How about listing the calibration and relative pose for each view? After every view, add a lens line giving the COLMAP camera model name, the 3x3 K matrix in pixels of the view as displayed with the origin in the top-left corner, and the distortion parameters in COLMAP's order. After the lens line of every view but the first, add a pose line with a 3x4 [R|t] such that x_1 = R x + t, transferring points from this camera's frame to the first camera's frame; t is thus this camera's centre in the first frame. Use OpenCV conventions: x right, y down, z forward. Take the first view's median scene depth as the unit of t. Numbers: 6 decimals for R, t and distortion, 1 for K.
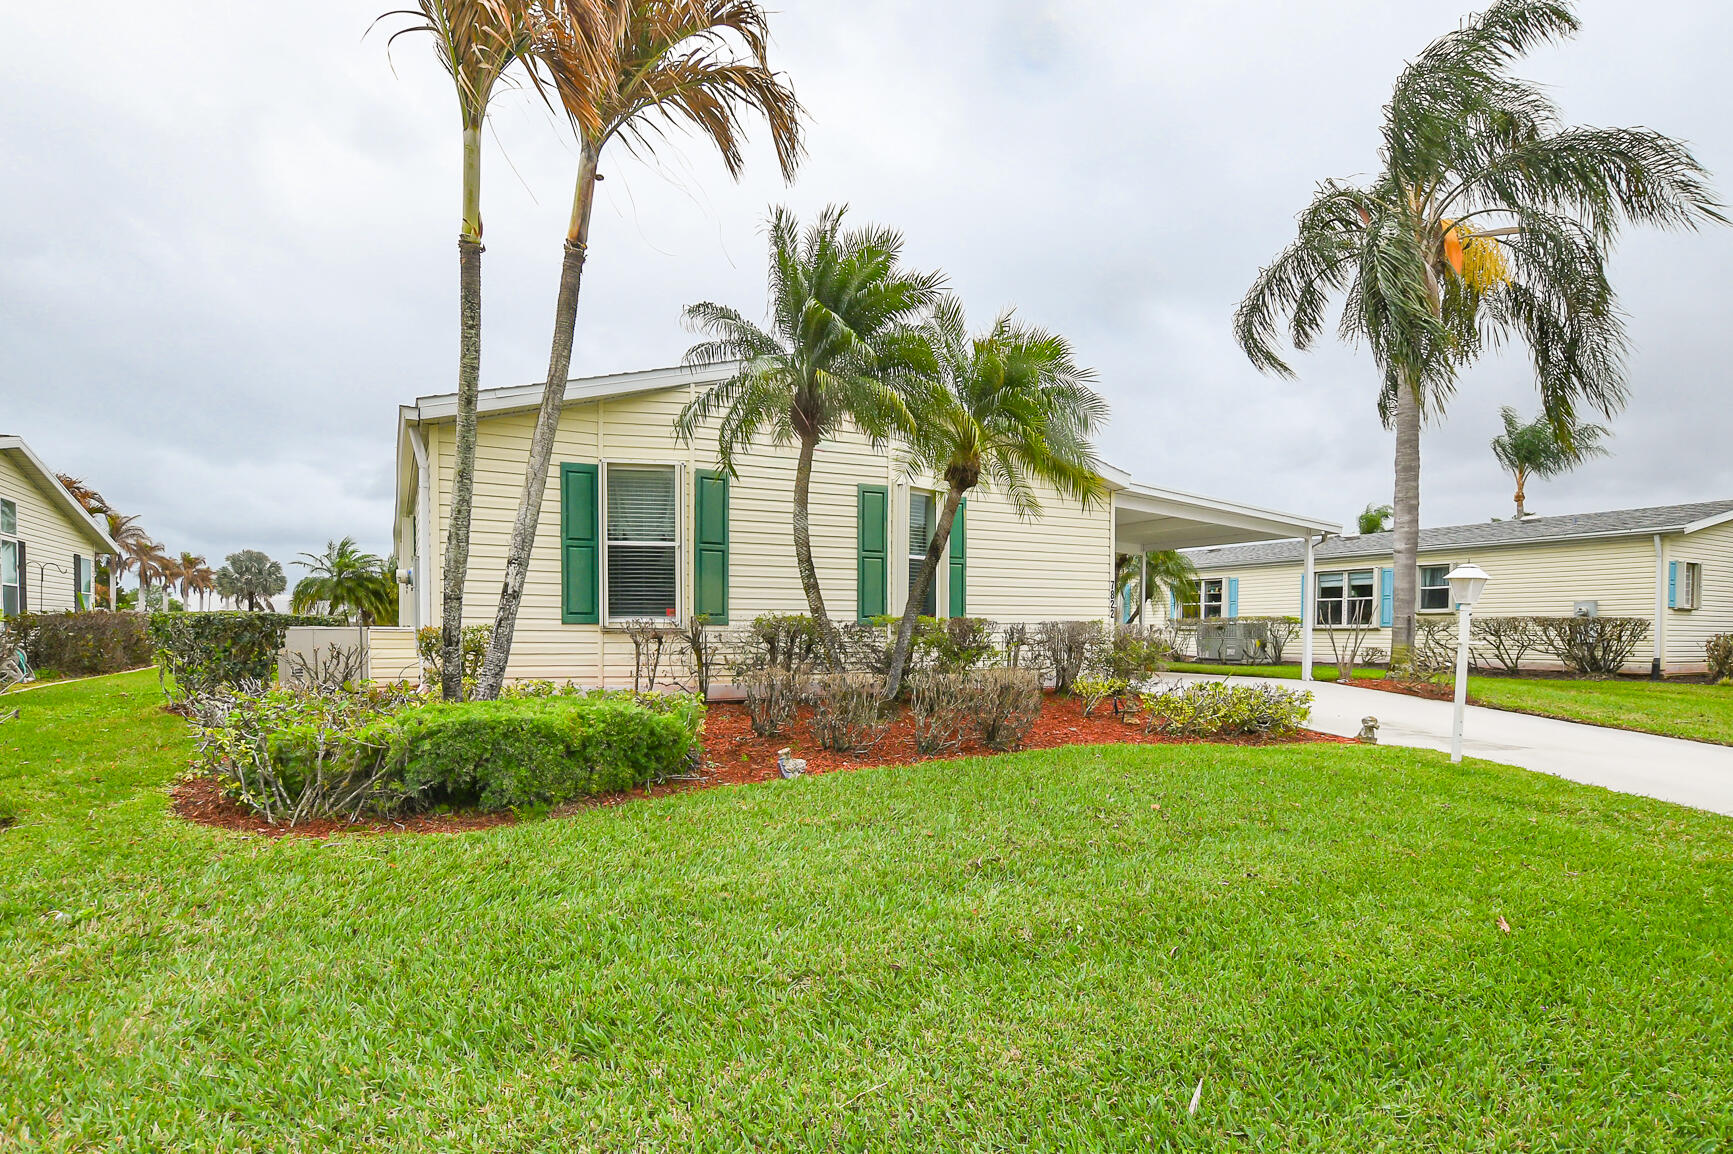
lens RADIAL K [[906.9, 0, 877.8], [0, 906.9, 583.6], [0, 0, 1]] dist [-0.023100, 0.002945]
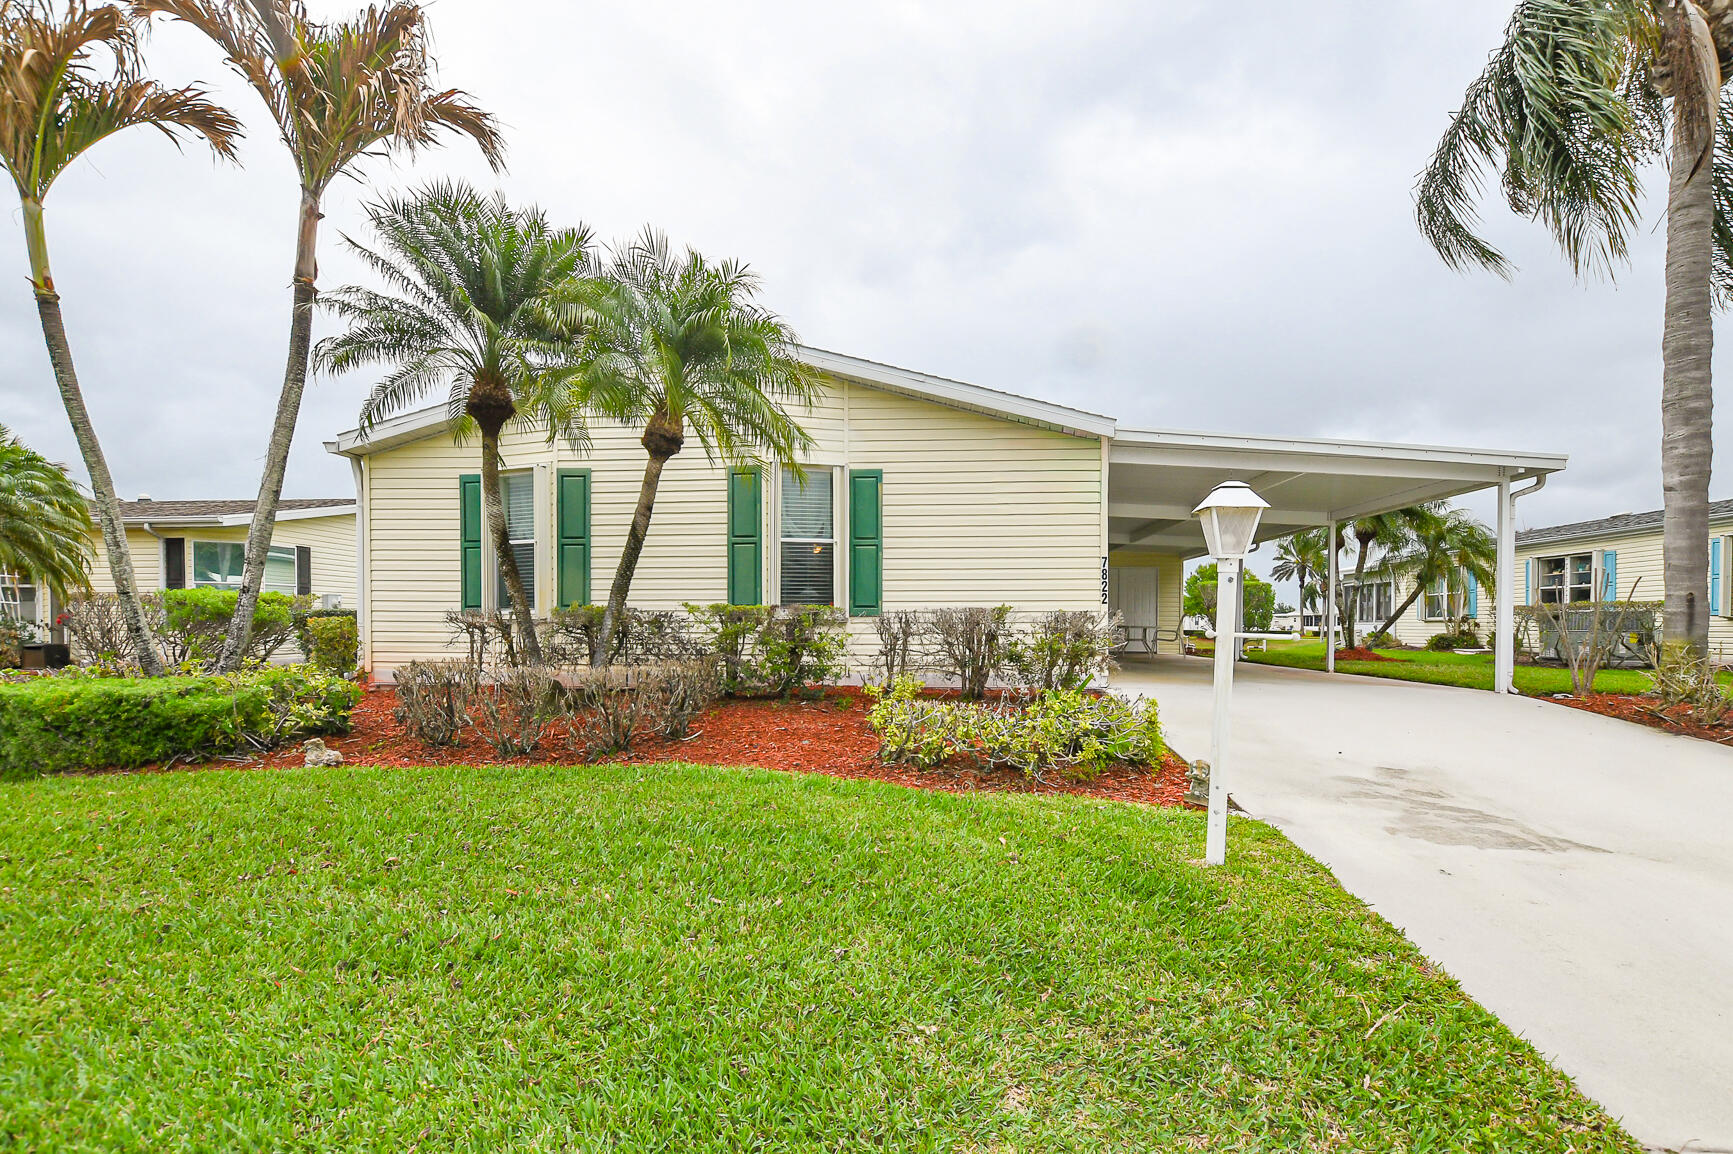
lens RADIAL K [[778.6, 0, 867.8], [0, 778.6, 583.7], [0, 0, 1]] dist [-0.023424, 0.001310]
pose [[0.853616, -0.030763, -0.519994, 0.466601], [0.029632, 0.999506, -0.010486, 0.023073], [0.520060, -0.006457, 0.854105, 0.334358]]
